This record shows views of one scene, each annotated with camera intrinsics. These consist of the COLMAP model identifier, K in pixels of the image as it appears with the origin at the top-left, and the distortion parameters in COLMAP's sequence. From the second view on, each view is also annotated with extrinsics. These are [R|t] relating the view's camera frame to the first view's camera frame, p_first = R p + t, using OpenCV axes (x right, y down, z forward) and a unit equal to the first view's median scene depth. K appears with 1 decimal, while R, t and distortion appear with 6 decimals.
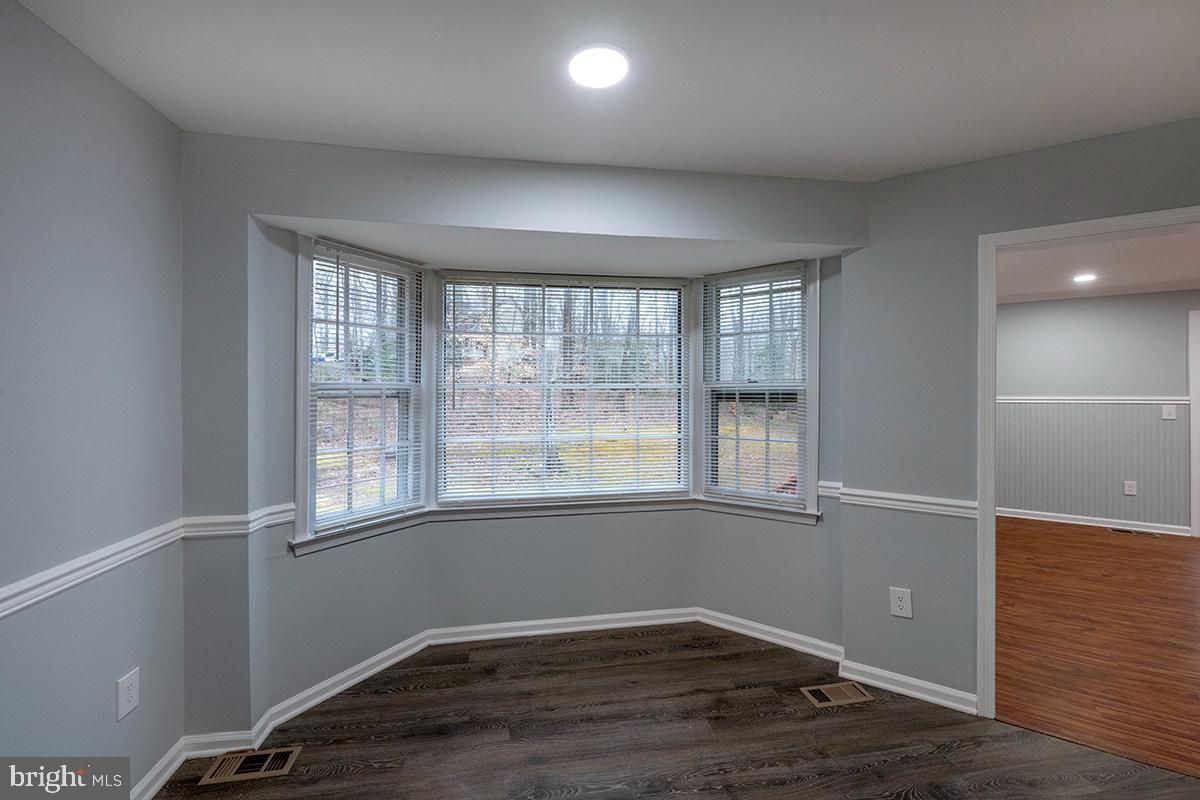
lens RADIAL K [[473.7, 0, 602.4], [0, 473.7, 385.8], [0, 0, 1]] dist [-0.004088, 0.000753]
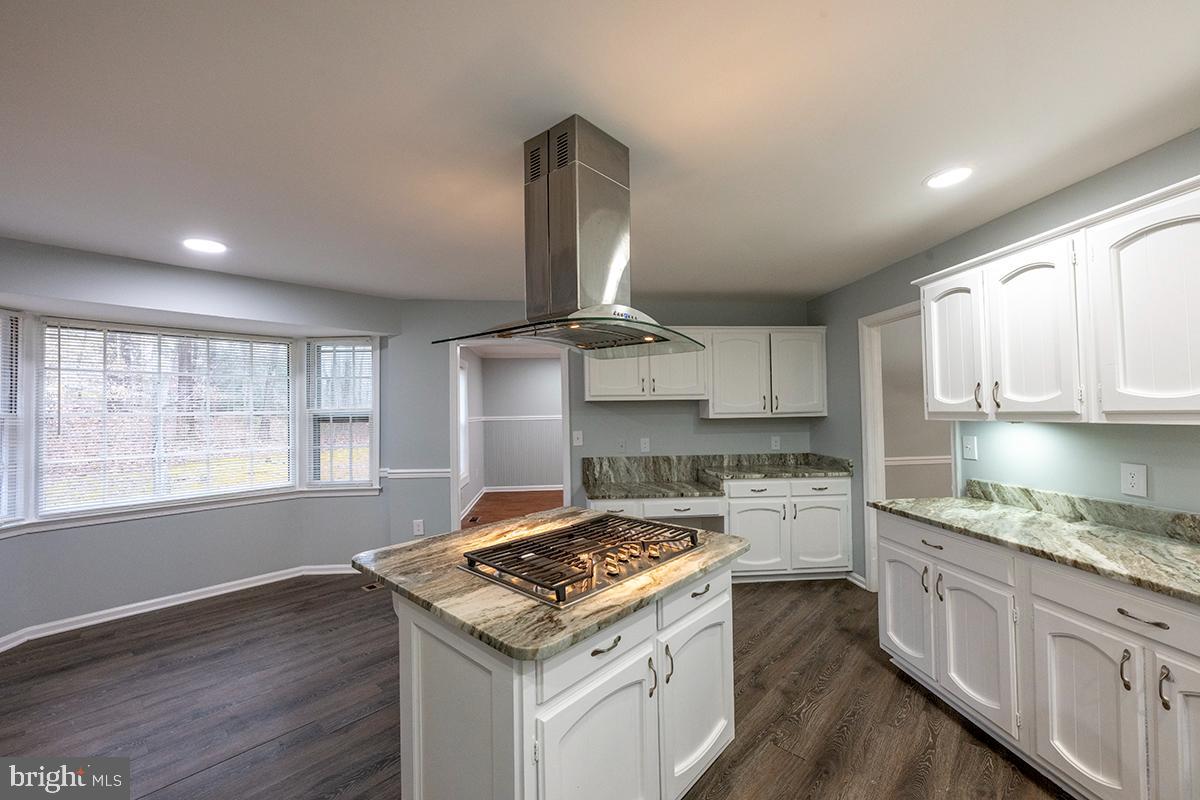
lens RADIAL K [[473.7, 0, 596.8], [0, 473.7, 403.9], [0, 0, 1]] dist [-0.004088, 0.000753]
pose [[0.800270, -0.002098, 0.599636, 0.058596], [0.008128, 0.999940, -0.007349, -0.009146], [-0.599585, 0.010755, 0.800239, -0.767512]]
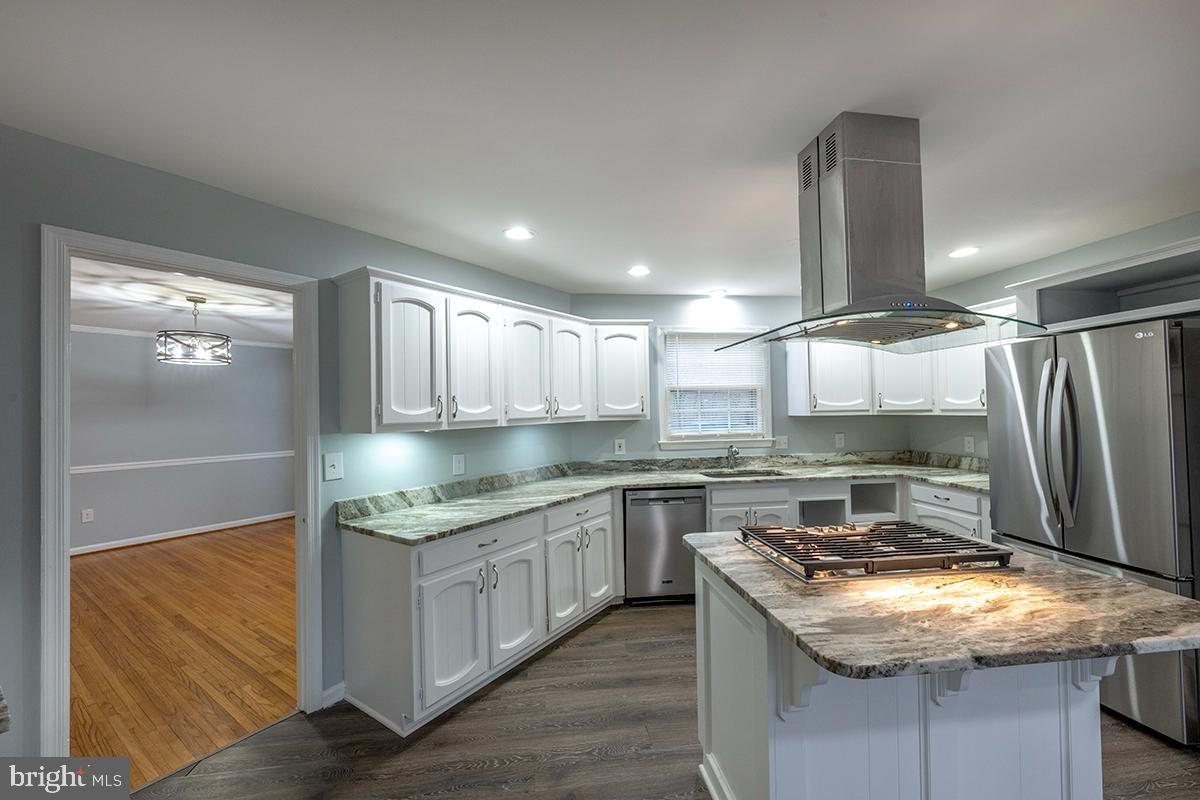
lens RADIAL K [[473.7, 0, 593.0], [0, 473.7, 407.0], [0, 0, 1]] dist [-0.004088, 0.000753]
pose [[-0.998237, 0.021884, 0.055177, 0.761068], [0.020977, 0.999636, -0.016964, -0.002955], [-0.055529, -0.015777, -0.998332, 0.421827]]
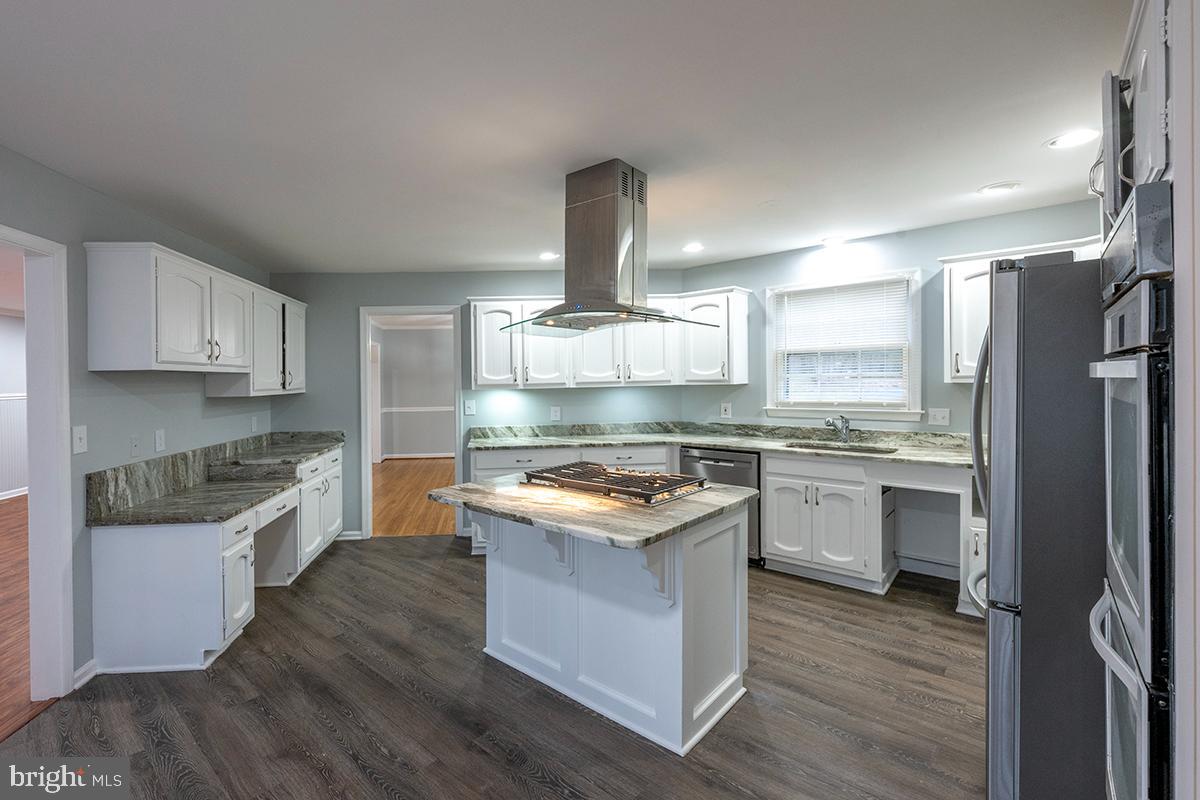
lens RADIAL K [[526.5, 0, 521.8], [0, 526.5, 381.0], [0, 0, 1]] dist [-0.002017, 0.000288]
pose [[-0.574007, 0.011810, 0.818765, -0.255592], [0.011741, 0.999912, -0.006192, 0.006455], [-0.818766, 0.006059, -0.574095, 0.437905]]
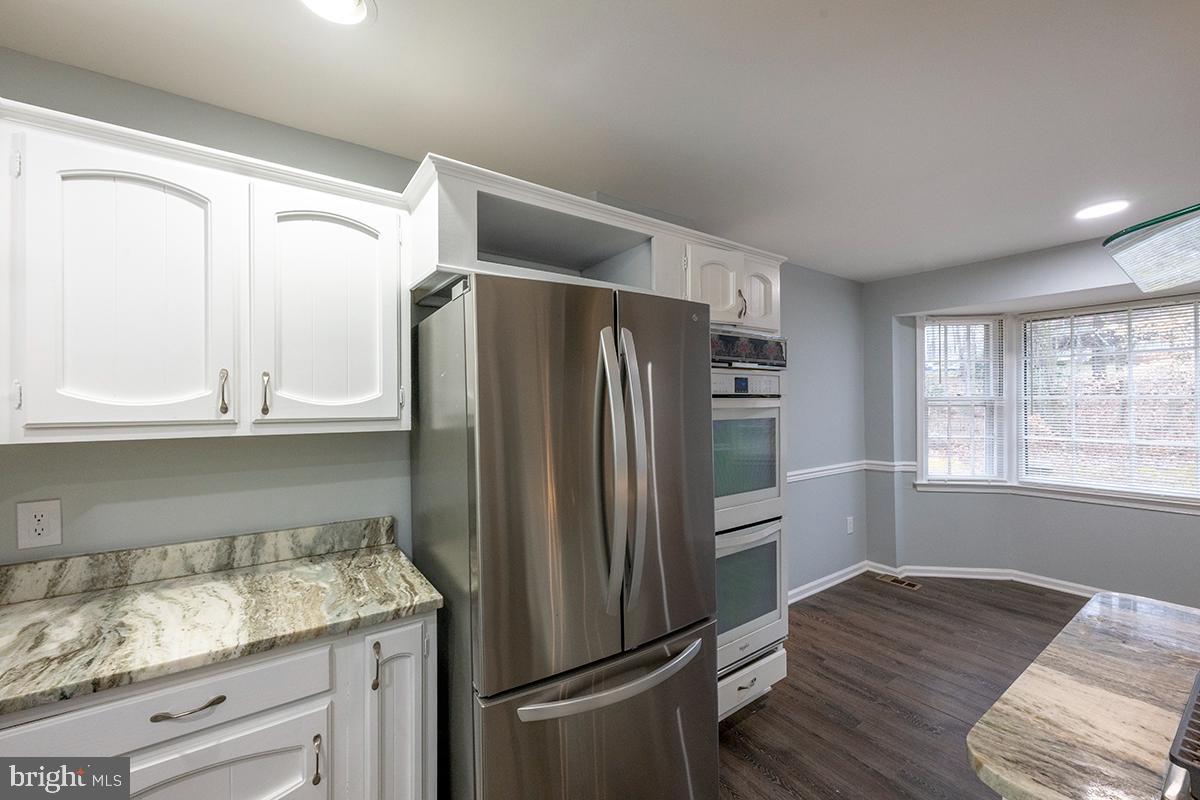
lens RADIAL K [[473.7, 0, 600.0], [0, 473.7, 401.0], [0, 0, 1]] dist [-0.004088, 0.000753]
pose [[0.417822, -0.002220, -0.908526, 0.412015], [0.013730, 0.999898, 0.003871, -0.013065], [0.908425, -0.014092, 0.417810, -0.717681]]
